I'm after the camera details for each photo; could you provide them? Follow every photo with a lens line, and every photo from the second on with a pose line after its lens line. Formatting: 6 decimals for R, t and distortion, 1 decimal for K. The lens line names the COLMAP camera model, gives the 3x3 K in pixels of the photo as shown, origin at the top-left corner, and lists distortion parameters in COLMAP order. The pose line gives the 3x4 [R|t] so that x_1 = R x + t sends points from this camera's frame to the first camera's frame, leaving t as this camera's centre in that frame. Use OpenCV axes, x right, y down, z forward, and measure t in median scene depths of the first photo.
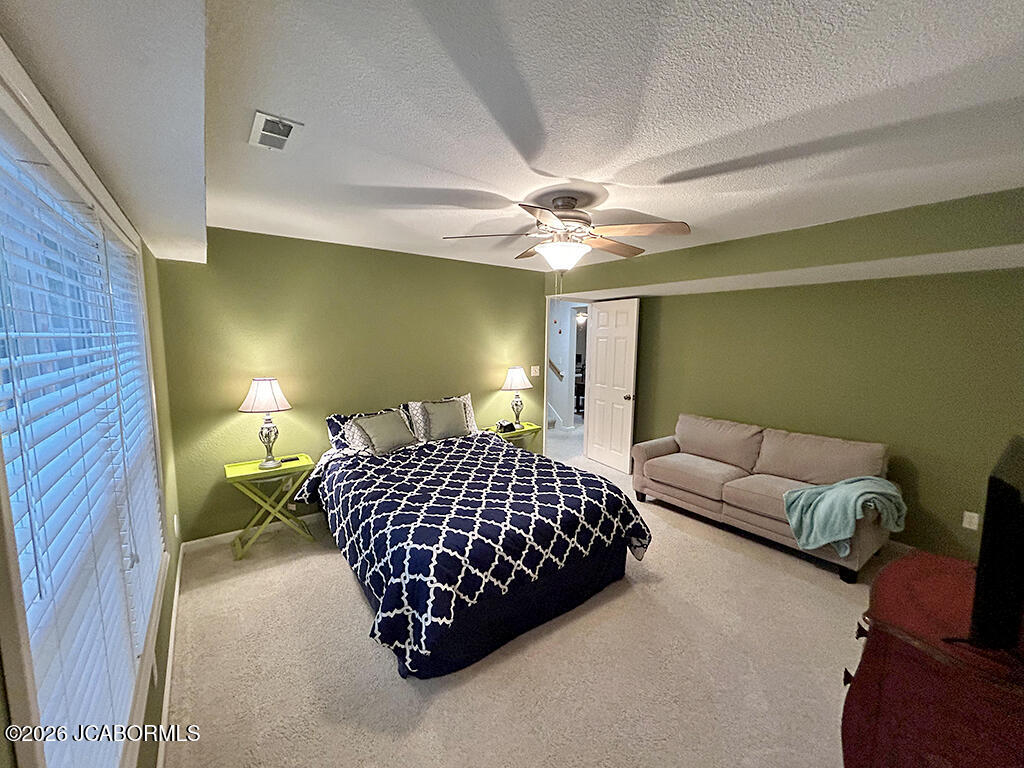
lens RADIAL K [[411.1, 0, 510.3], [0, 411.1, 384.9], [0, 0, 1]] dist [0.000872, 0.000075]
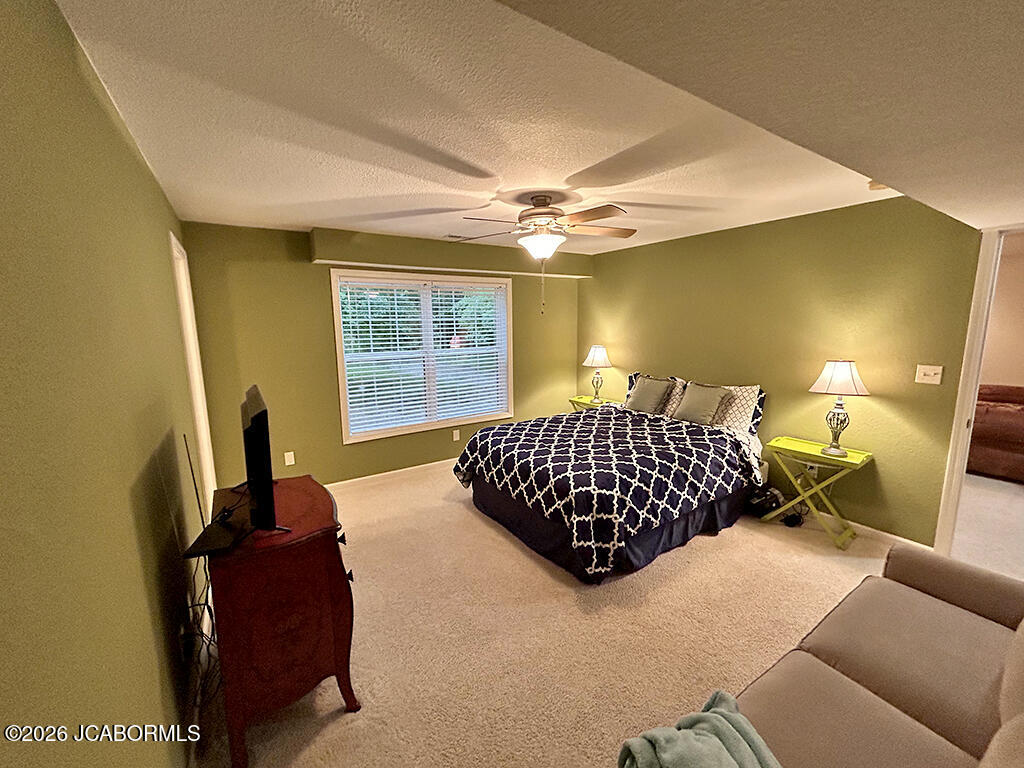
lens RADIAL K [[411.1, 0, 510.3], [0, 411.1, 384.9], [0, 0, 1]] dist [0.000872, 0.000075]
pose [[-0.055330, 0.153717, -0.986565, 1.192030], [-0.108708, 0.981277, 0.158990, -0.089815], [0.992533, 0.116044, -0.037584, 0.884016]]
